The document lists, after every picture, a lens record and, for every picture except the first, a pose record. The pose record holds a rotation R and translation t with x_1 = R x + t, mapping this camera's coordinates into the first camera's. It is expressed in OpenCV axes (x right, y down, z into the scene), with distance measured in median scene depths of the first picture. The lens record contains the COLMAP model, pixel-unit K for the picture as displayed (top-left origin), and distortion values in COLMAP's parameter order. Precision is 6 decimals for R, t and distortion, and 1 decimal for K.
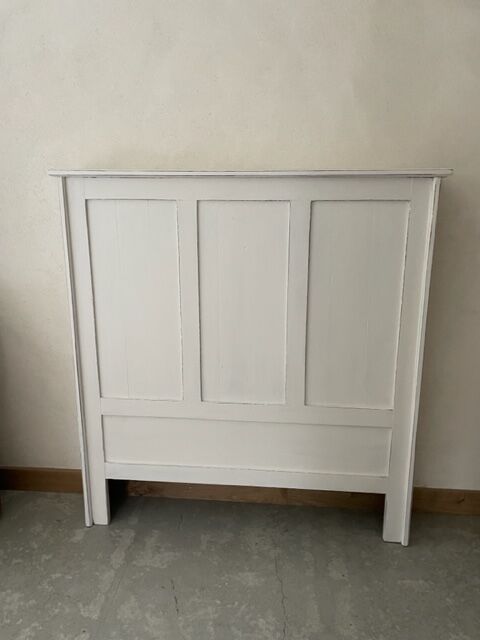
lens RADIAL K [[492.2, 0, 236.6], [0, 492.2, 324.2], [0, 0, 1]] dist [0.025944, -0.043610]
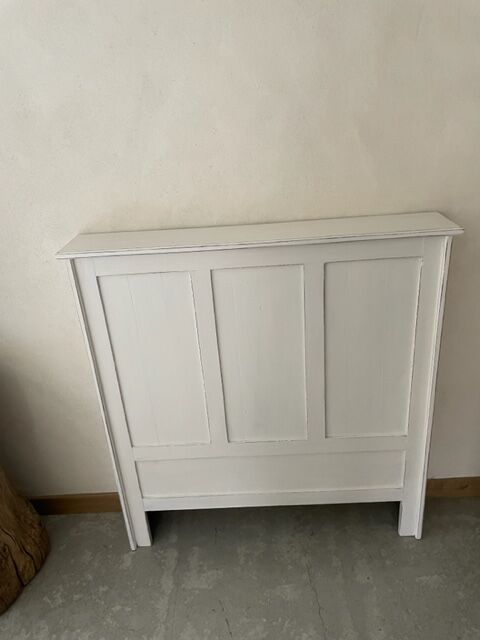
lens RADIAL K [[492.2, 0, 241.1], [0, 492.2, 316.0], [0, 0, 1]] dist [0.025944, -0.043610]
pose [[0.994681, -0.096266, 0.036642, -0.059075], [0.087857, 0.978607, 0.186035, -0.315826], [-0.053767, -0.181827, 0.981860, 0.003763]]
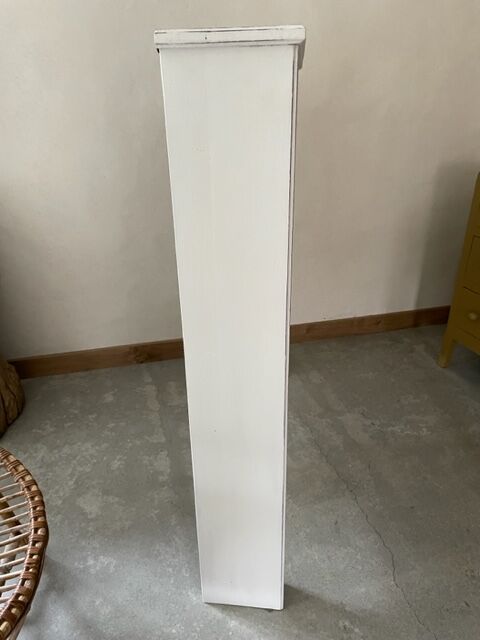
lens RADIAL K [[483.0, 0, 241.5], [0, 483.0, 315.6], [0, 0, 1]] dist [0.054702, -0.000716]
pose [[0.940156, -0.149690, 0.306104, -0.377858], [0.090308, 0.975676, 0.199753, 0.036627], [-0.328559, -0.160156, 0.930806, -0.165117]]
